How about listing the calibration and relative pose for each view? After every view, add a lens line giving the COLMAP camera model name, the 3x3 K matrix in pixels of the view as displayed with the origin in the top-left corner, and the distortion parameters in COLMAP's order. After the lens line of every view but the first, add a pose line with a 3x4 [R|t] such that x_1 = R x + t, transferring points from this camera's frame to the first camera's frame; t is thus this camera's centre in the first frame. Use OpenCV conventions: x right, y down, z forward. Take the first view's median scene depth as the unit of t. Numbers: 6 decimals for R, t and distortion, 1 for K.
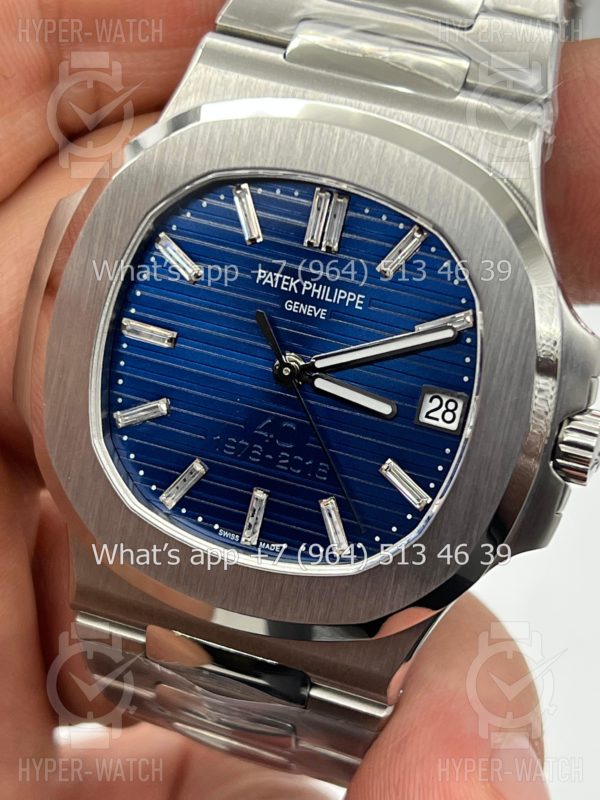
lens RADIAL K [[1913.1, 0, 300.0], [0, 1913.1, 400.0], [0, 0, 1]] dist [0.309965, -1.165635]
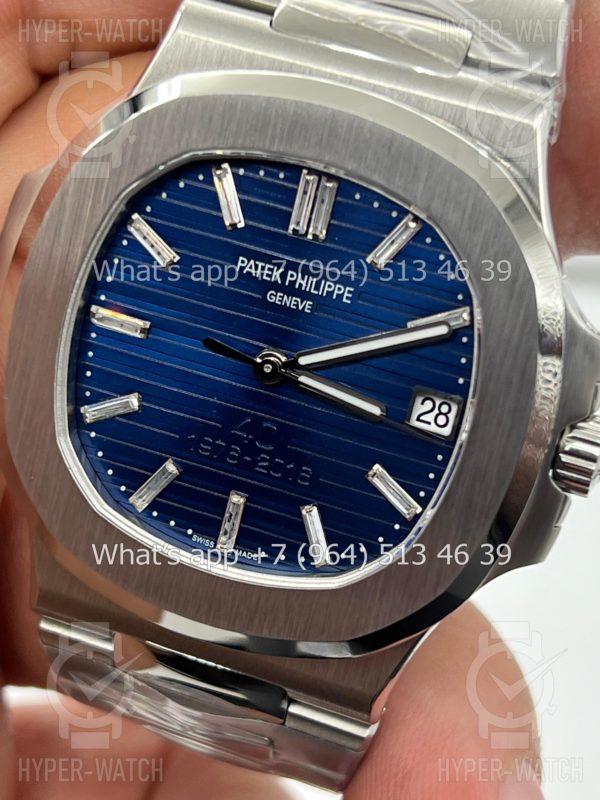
lens RADIAL K [[1913.1, 0, 300.0], [0, 1913.1, 400.0], [0, 0, 1]] dist [0.309965, -1.165635]
pose [[0.999845, 0.016296, 0.006688, 0.002657], [-0.016591, 0.998773, 0.046669, -0.043010], [-0.005919, -0.046773, 0.998888, 0.073228]]
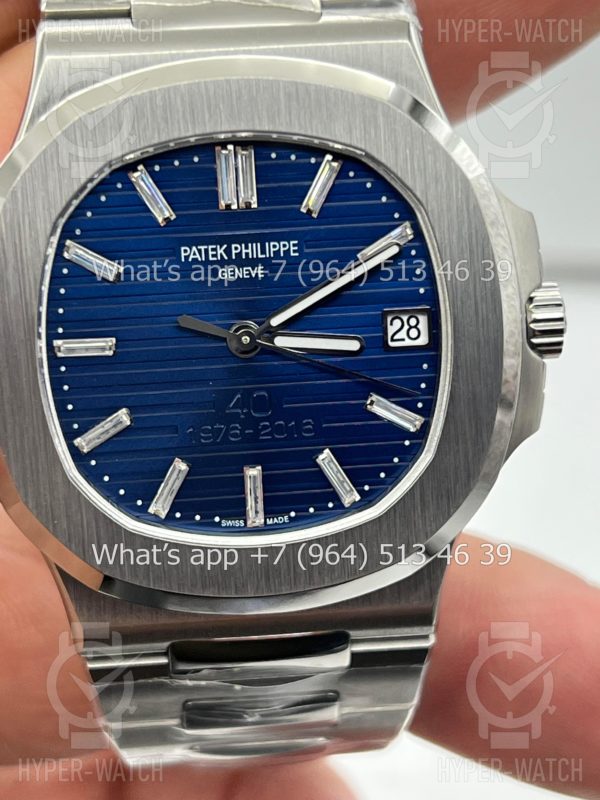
lens RADIAL K [[1913.1, 0, 300.0], [0, 1913.1, 400.0], [0, 0, 1]] dist [0.309965, -1.165635]
pose [[0.911207, -0.311863, 0.269154, -0.248610], [0.307123, 0.949733, 0.060687, -0.036103], [-0.274551, 0.027366, 0.961183, 0.071718]]
